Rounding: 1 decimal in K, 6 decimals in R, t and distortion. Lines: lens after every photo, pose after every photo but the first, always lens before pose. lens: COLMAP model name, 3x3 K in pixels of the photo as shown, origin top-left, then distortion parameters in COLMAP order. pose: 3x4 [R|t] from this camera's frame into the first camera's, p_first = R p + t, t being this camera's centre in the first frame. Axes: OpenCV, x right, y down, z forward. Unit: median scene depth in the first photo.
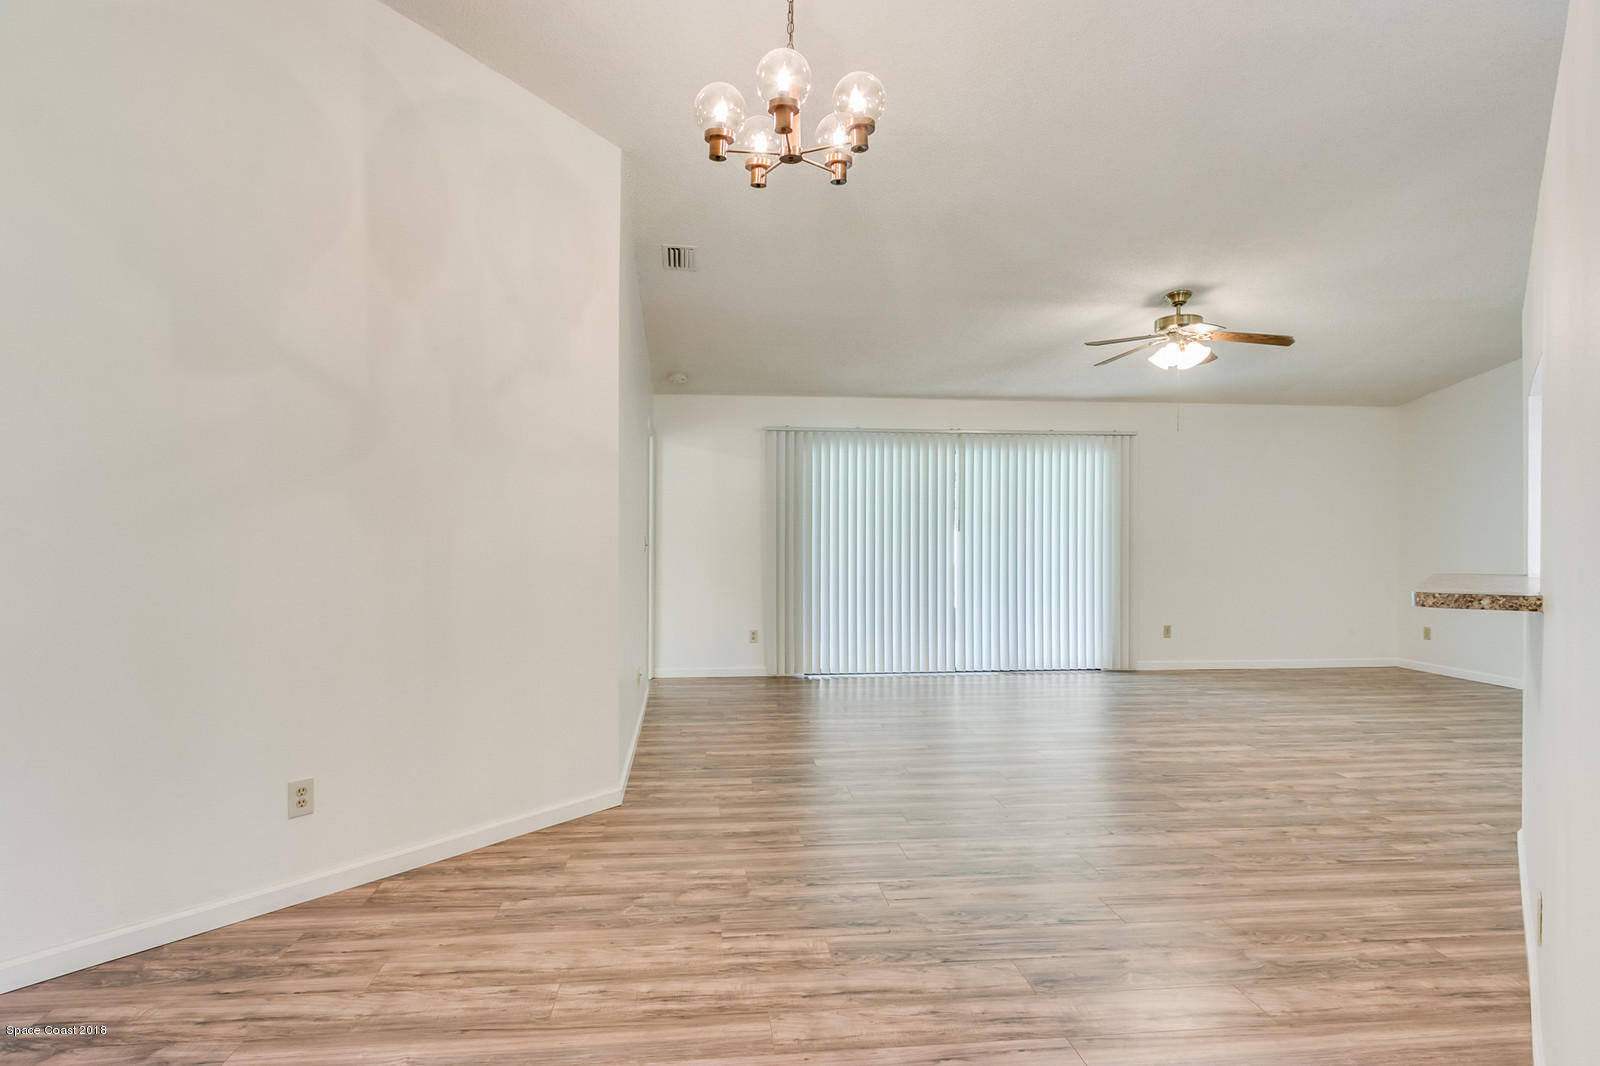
lens RADIAL K [[903.8, 0, 807.1], [0, 903.8, 531.9], [0, 0, 1]] dist [0.000207, -0.000859]
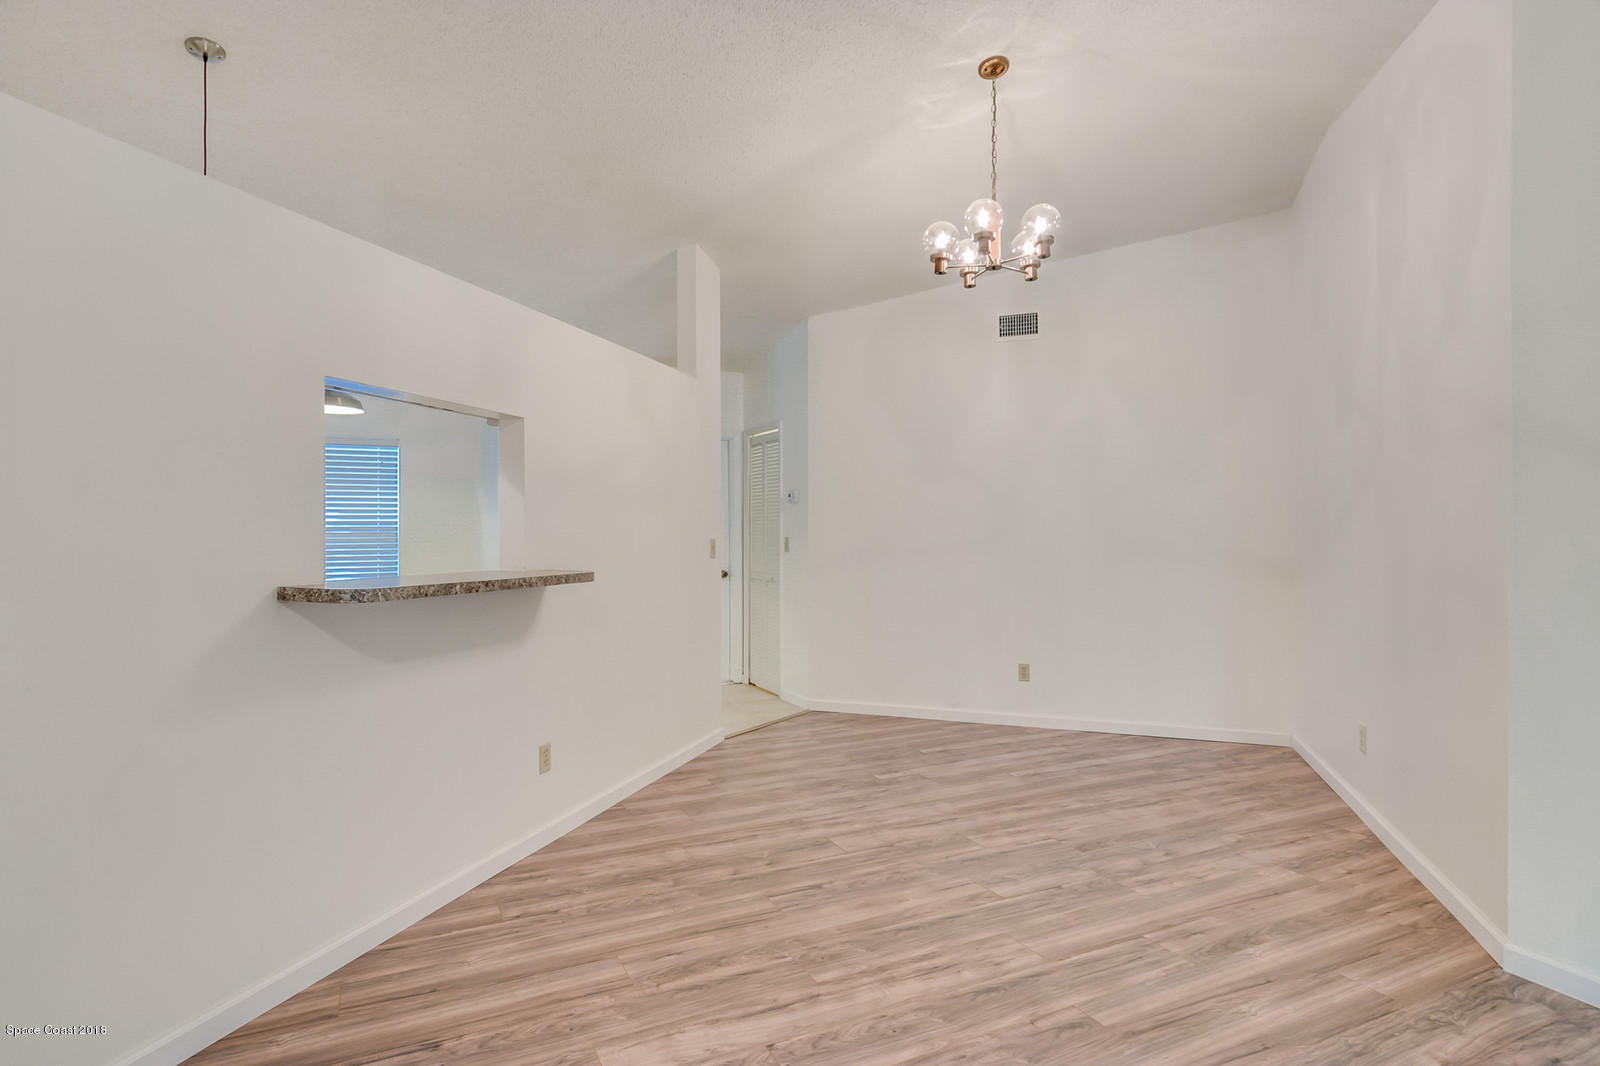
lens RADIAL K [[831.5, 0, 782.7], [0, 831.5, 532.4], [0, 0, 1]] dist [0.003961, -0.000397]
pose [[-0.952486, -0.004350, -0.304552, 0.323790], [-0.003404, 0.999988, -0.003638, -0.000391], [0.304564, -0.002428, -0.952489, 0.997076]]
